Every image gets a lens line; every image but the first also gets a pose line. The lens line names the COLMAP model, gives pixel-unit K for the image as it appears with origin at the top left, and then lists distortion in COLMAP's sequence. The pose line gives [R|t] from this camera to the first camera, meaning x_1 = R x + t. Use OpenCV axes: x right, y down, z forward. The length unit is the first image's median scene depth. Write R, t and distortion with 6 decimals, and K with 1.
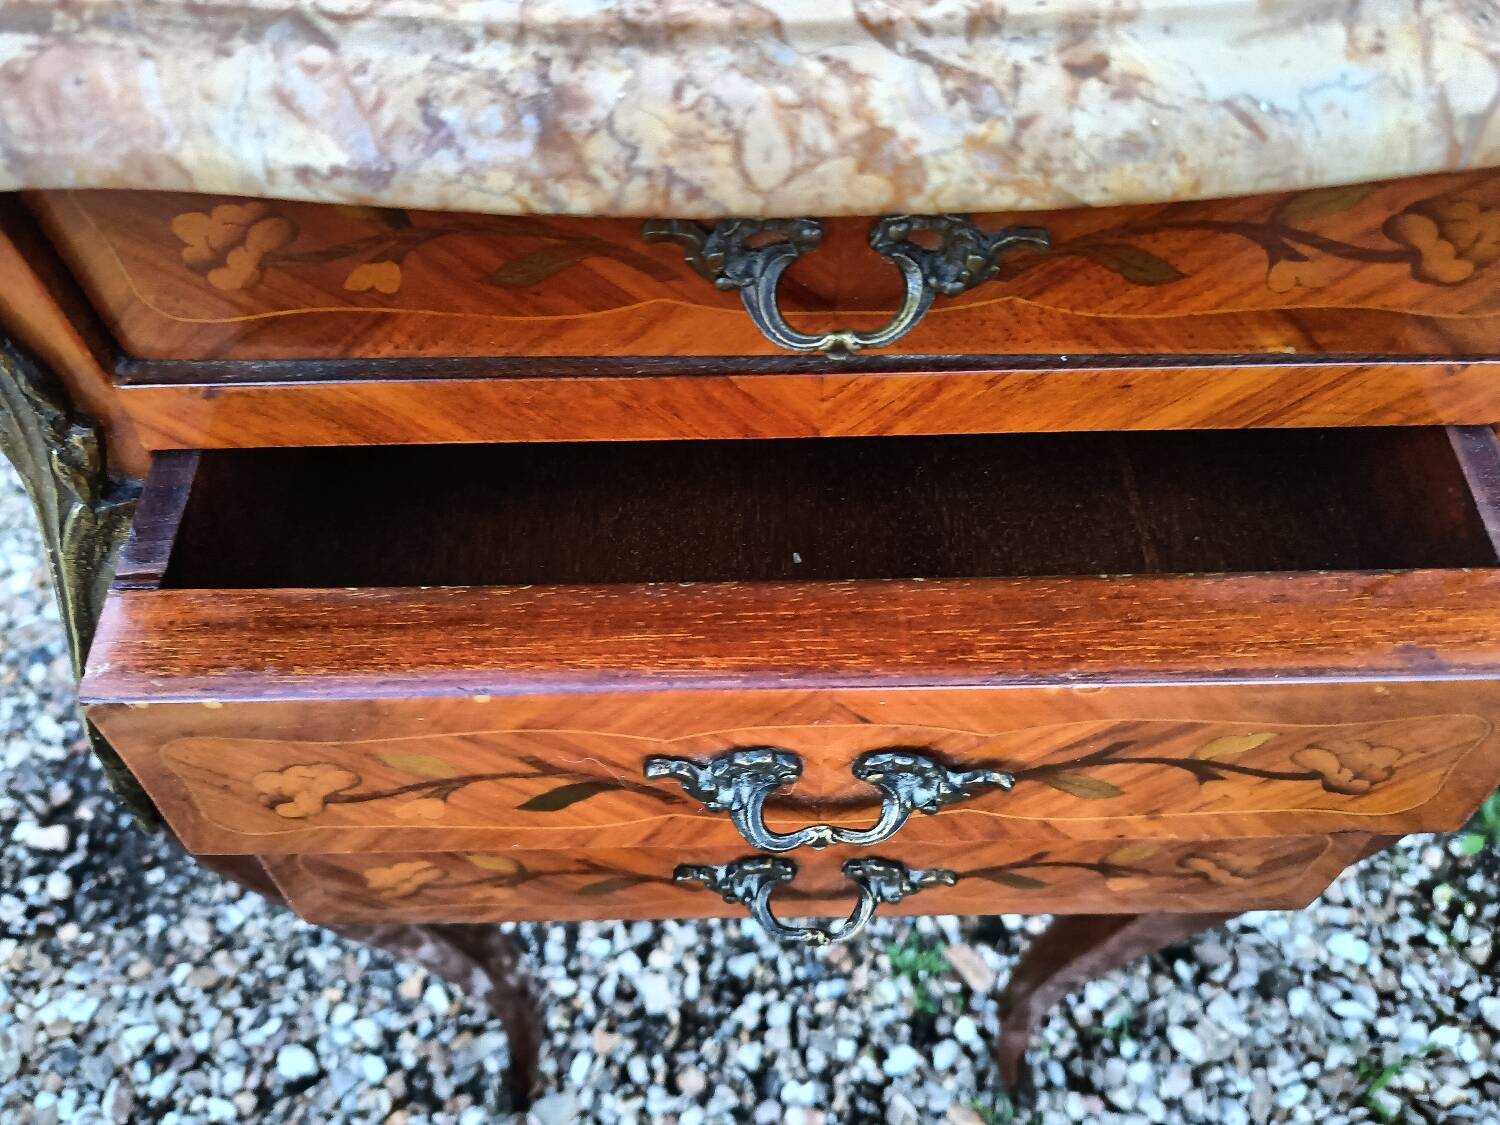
lens RADIAL K [[1178.8, 0, 730.9], [0, 1178.8, 564.2], [0, 0, 1]] dist [-0.011196, 0.004395]
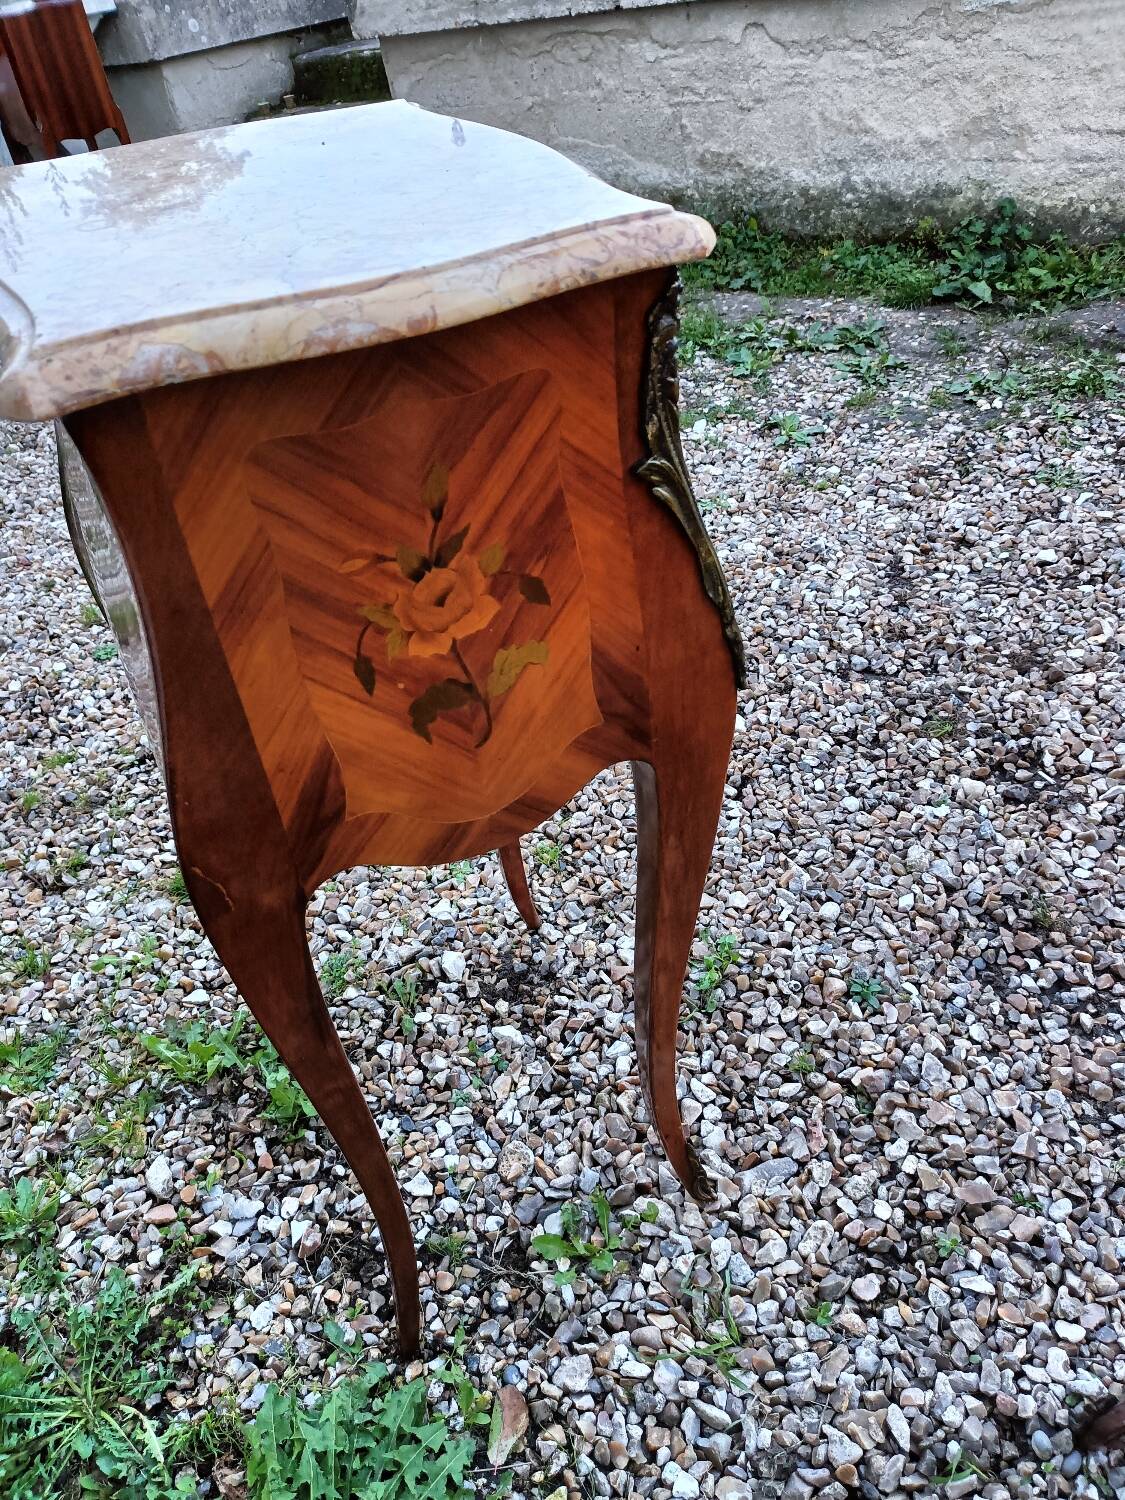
lens RADIAL K [[1106.9, 0, 562.5], [0, 1106.9, 750.0], [0, 0, 1]] dist [0.006419, -0.000818]
pose [[-0.940481, -0.095384, 0.326188, 0.406616], [0.332026, -0.053152, 0.941772, -0.553010], [-0.072492, 0.994021, 0.081659, 0.372313]]
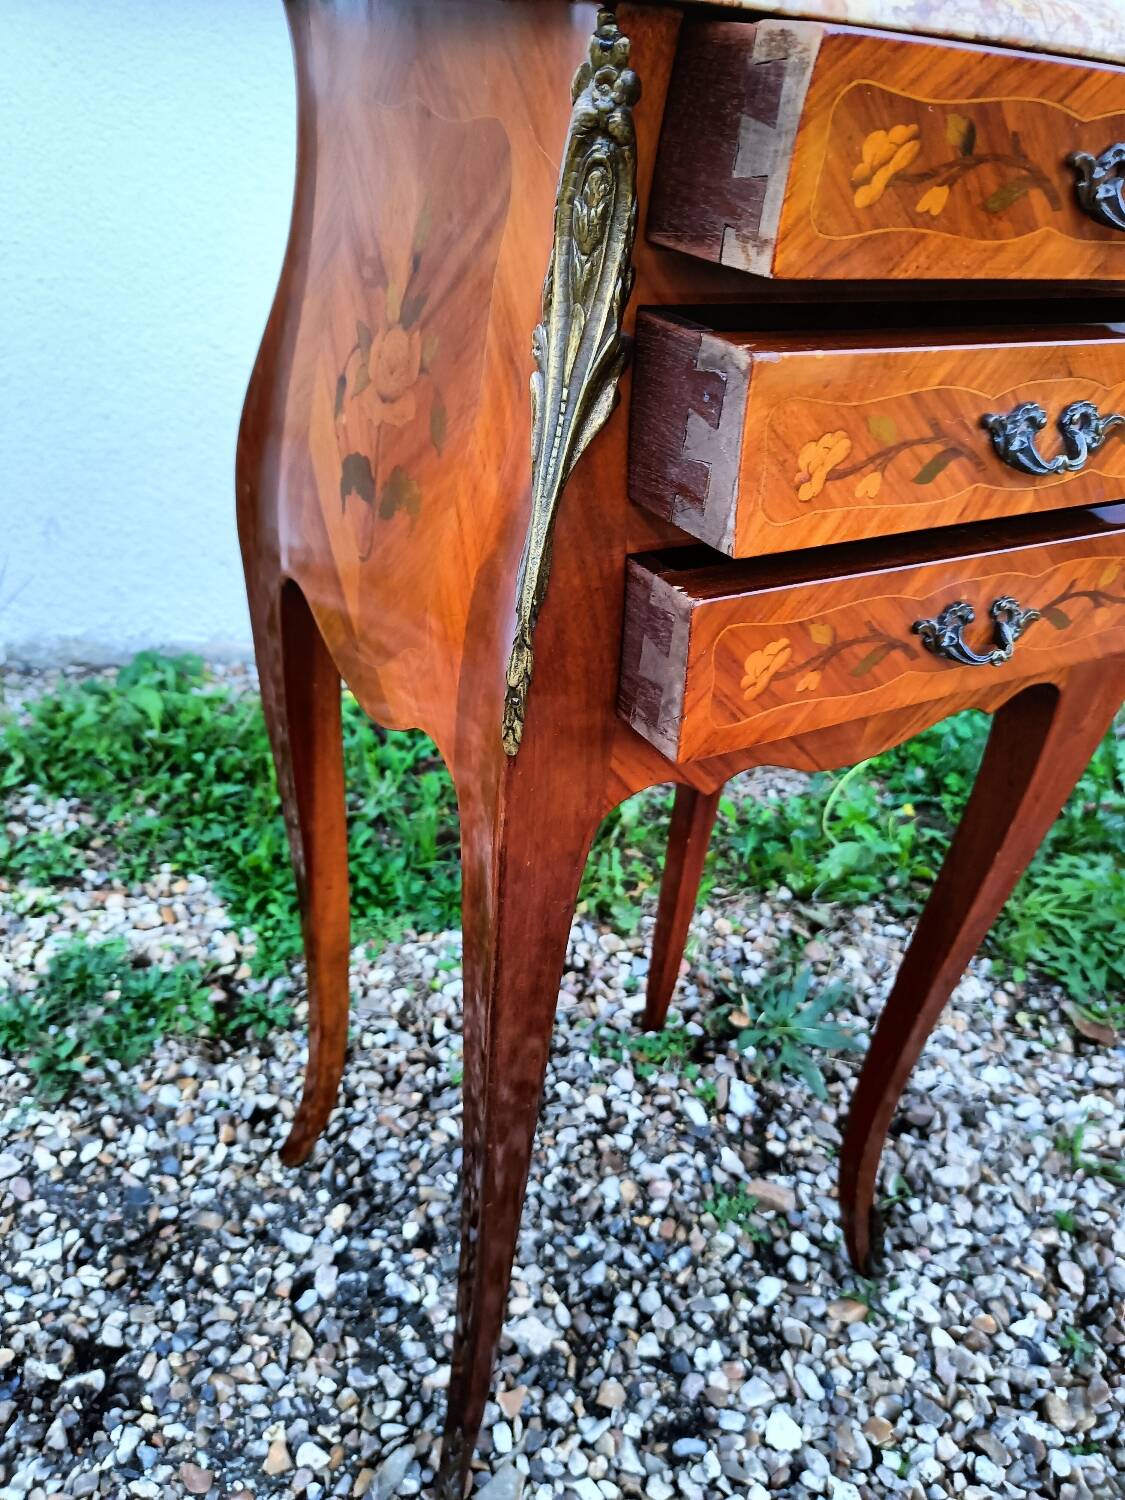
lens RADIAL K [[1143.9, 0, 562.5], [0, 1143.9, 750.0], [0, 0, 1]] dist [-0.002650, 0.004631]
pose [[0.858893, -0.183772, 0.478049, -0.413113], [0.359359, 0.881306, -0.306856, 0.245783], [-0.364916, 0.435348, 0.822988, 0.020198]]
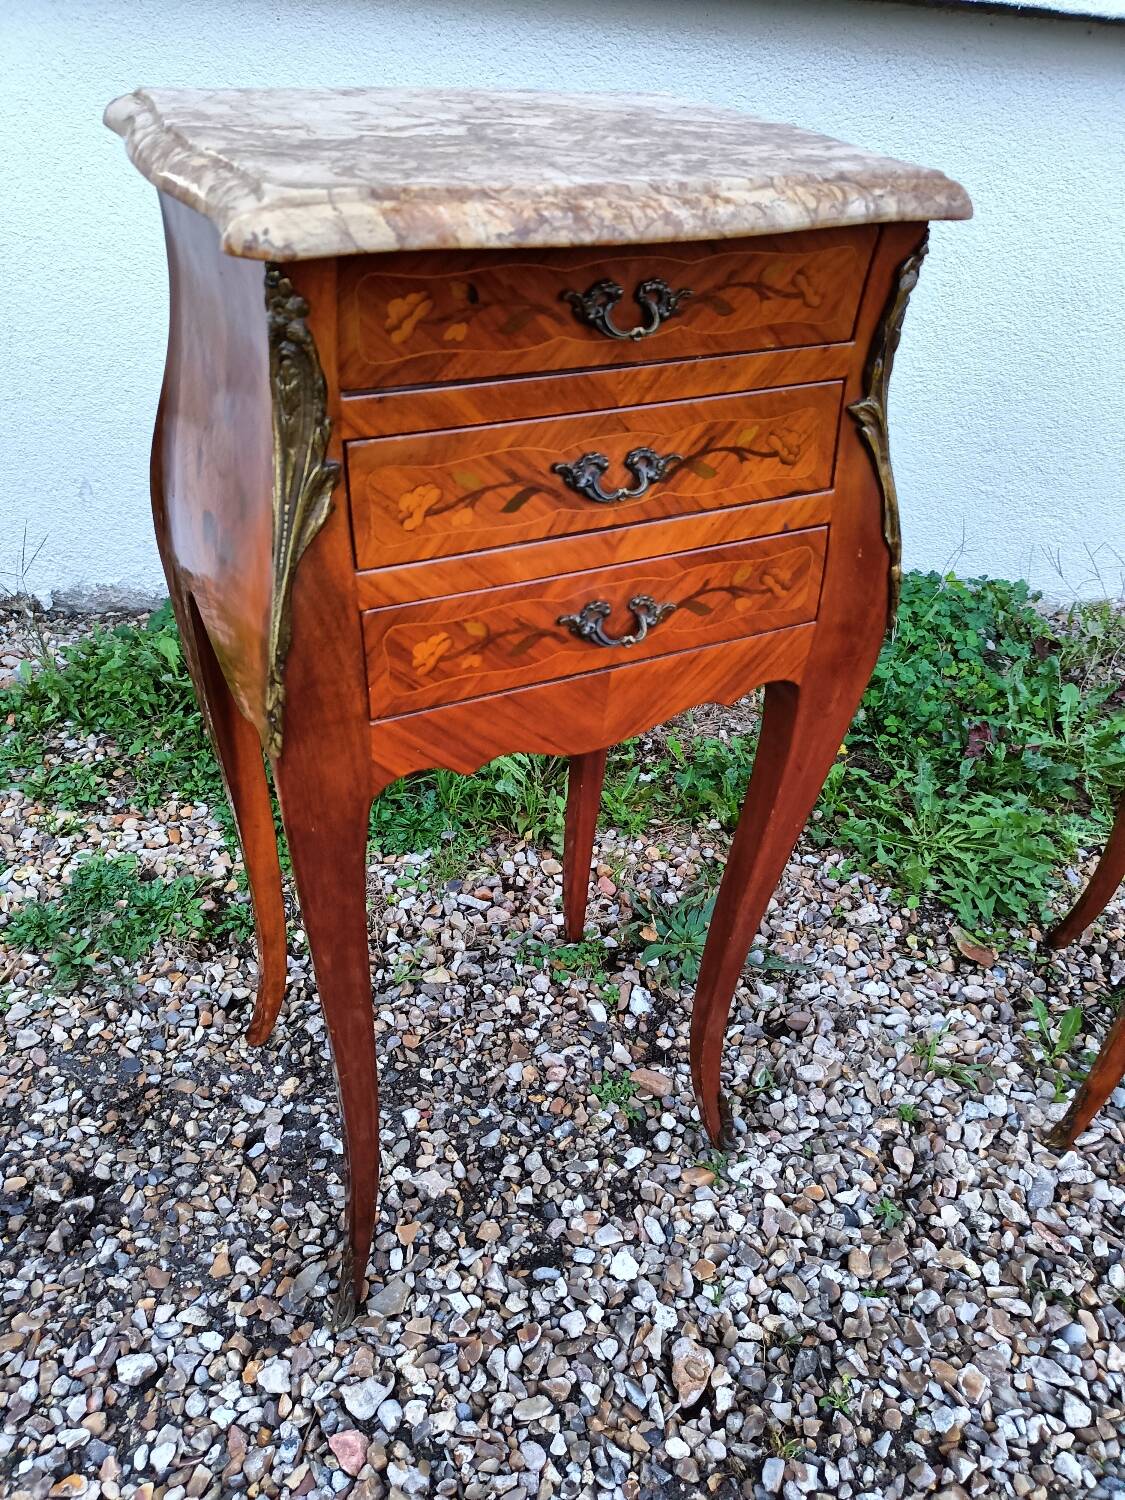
lens RADIAL K [[1123.6, 0, 561.6], [0, 1123.6, 752.4], [0, 0, 1]] dist [0.026506, -0.017044]
pose [[0.894476, -0.212137, 0.393586, -0.313288], [0.329300, 0.908018, -0.258970, 0.315625], [-0.302446, 0.361251, 0.882057, -0.208348]]
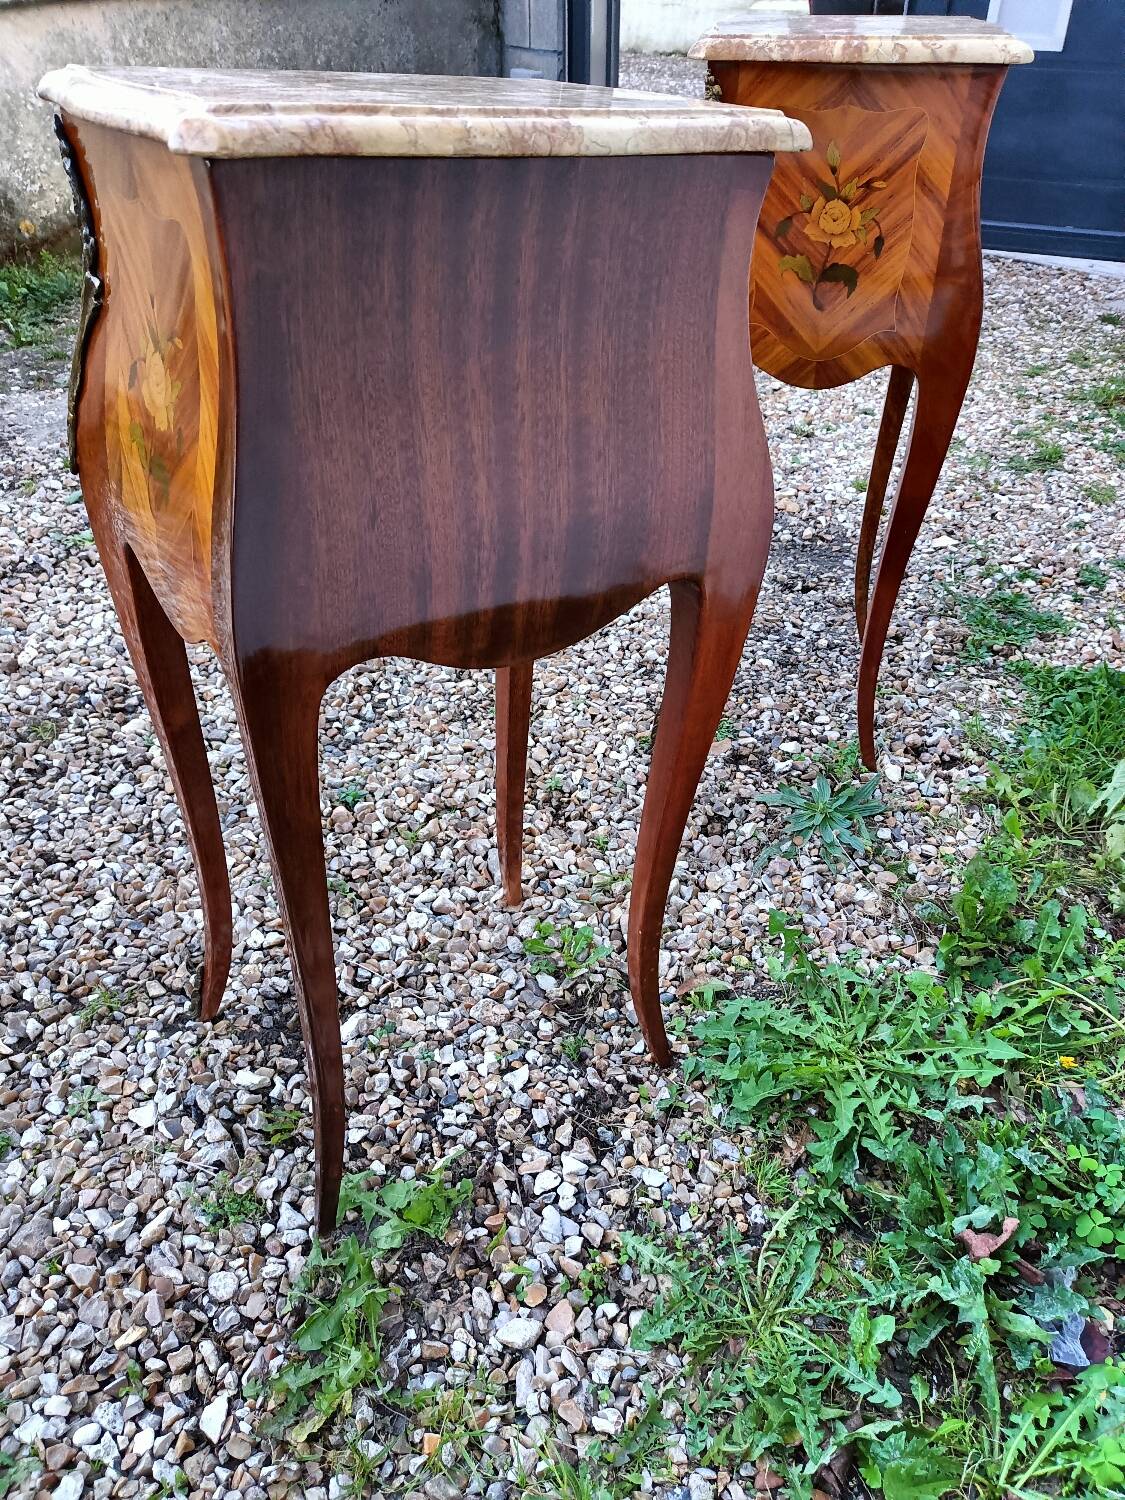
lens RADIAL K [[1106.9, 0, 562.5], [0, 1106.9, 750.0], [0, 0, 1]] dist [0.006419, -0.000818]
pose [[-0.194693, 0.576390, -0.793643, 1.683004], [-0.817431, 0.351860, 0.456071, -0.249766], [0.542126, 0.737542, 0.402654, 0.191651]]
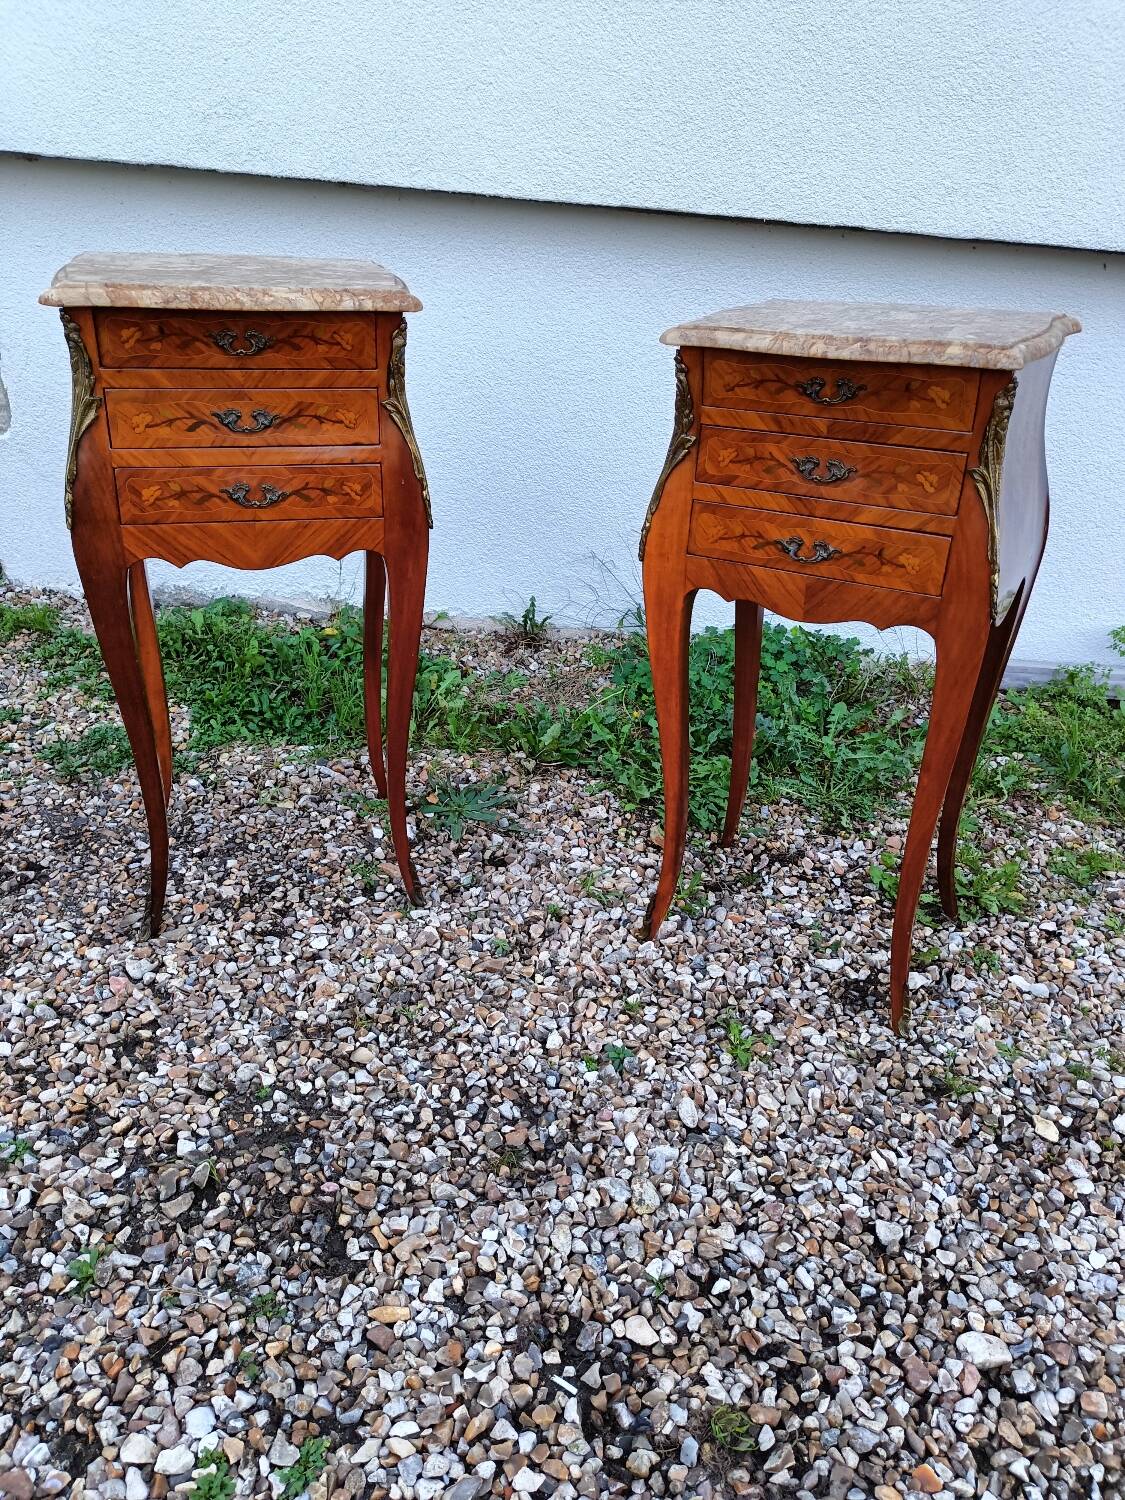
lens RADIAL K [[1123.6, 0, 561.6], [0, 1123.6, 752.4], [0, 0, 1]] dist [0.026506, -0.017044]
pose [[0.966312, -0.070383, 0.247561, 0.025268], [0.174472, 0.886271, -0.429050, 1.078000], [-0.189209, 0.457789, 0.868694, -0.827698]]
